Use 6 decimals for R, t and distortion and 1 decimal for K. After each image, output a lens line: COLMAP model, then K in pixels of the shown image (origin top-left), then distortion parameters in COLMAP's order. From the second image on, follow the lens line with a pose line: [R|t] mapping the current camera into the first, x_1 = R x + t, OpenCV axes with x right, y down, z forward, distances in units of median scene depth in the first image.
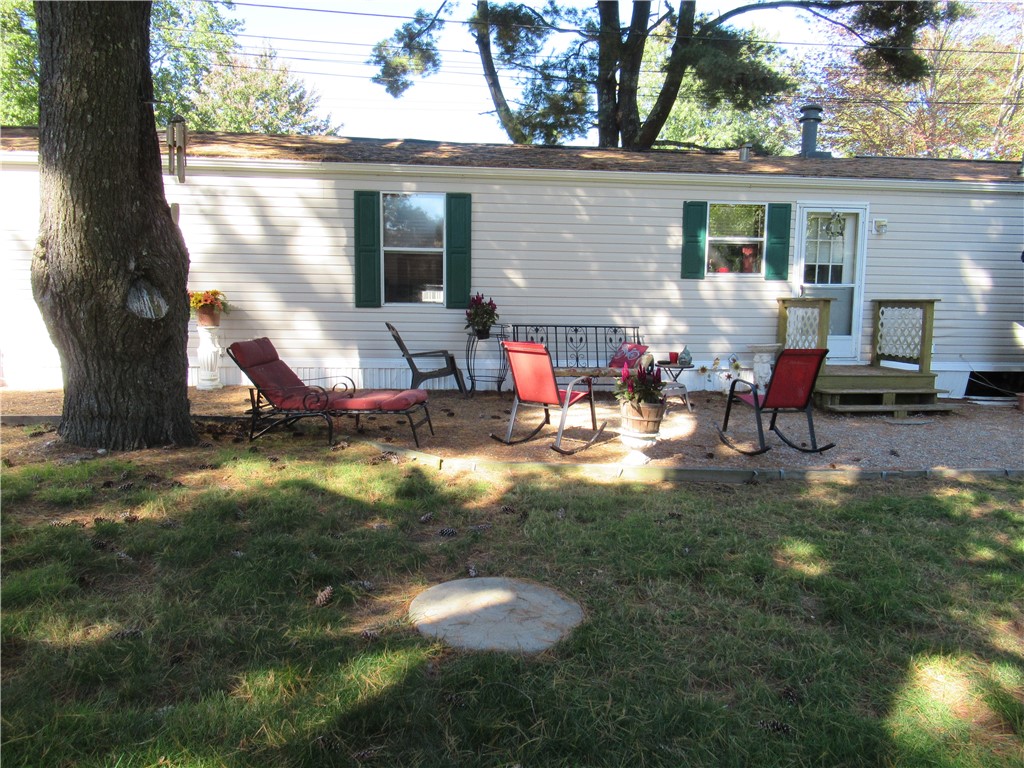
lens RADIAL K [[766.6, 0, 512.0], [0, 766.6, 384.0], [0, 0, 1]] dist [-0.002648, 0.002143]
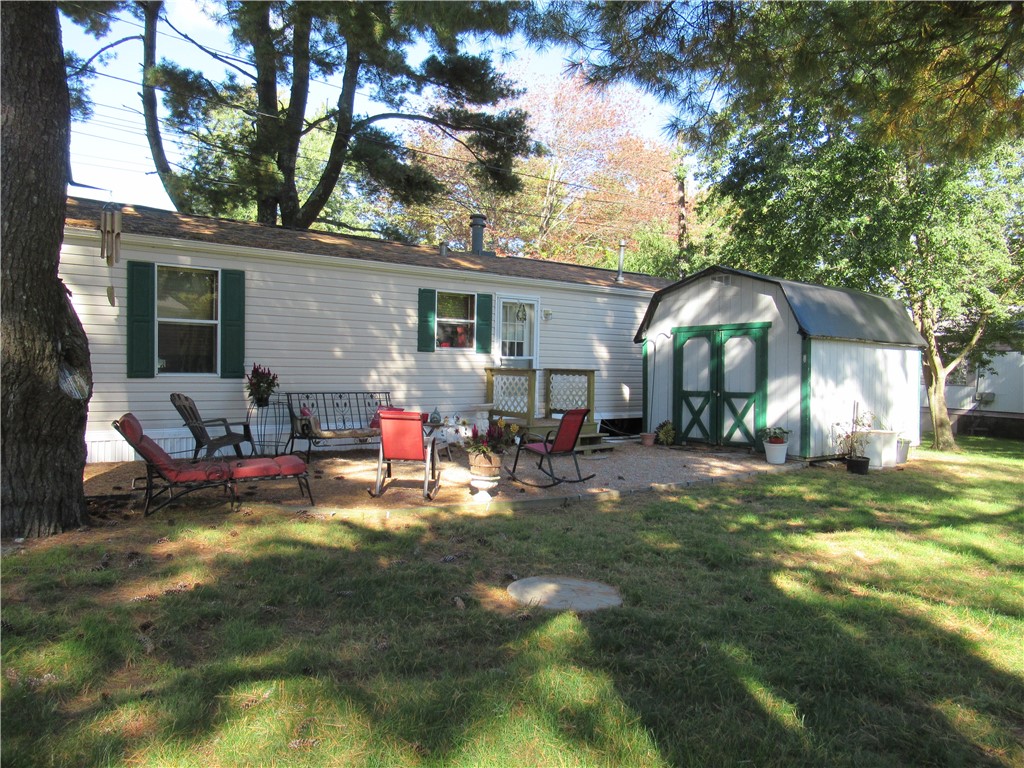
lens RADIAL K [[766.6, 0, 512.0], [0, 766.6, 384.0], [0, 0, 1]] dist [-0.002648, 0.002143]
pose [[0.833417, -0.012301, 0.552508, -0.332868], [0.051315, 0.997156, -0.055205, -0.012939], [-0.550257, 0.074360, 0.831678, -0.081983]]
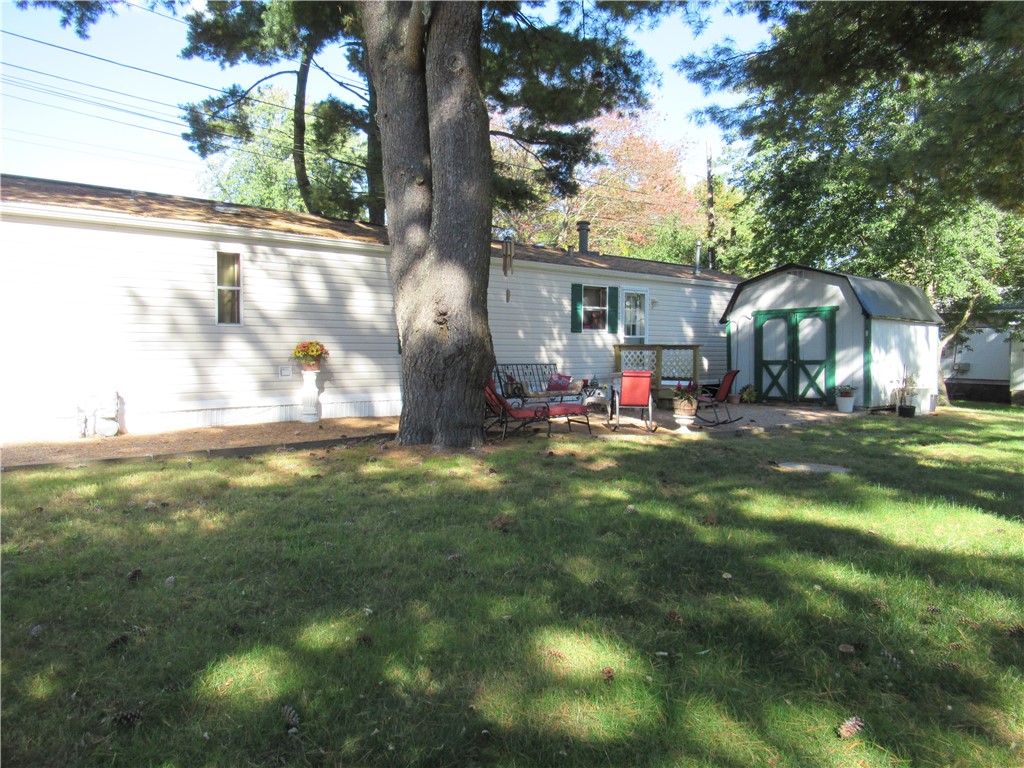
lens RADIAL K [[766.6, 0, 512.0], [0, 766.6, 384.0], [0, 0, 1]] dist [-0.002648, 0.002143]
pose [[0.797993, -0.037922, 0.601473, -0.839936], [0.071905, 0.996880, -0.032546, 0.008647], [-0.598362, 0.069220, 0.798230, -0.165764]]
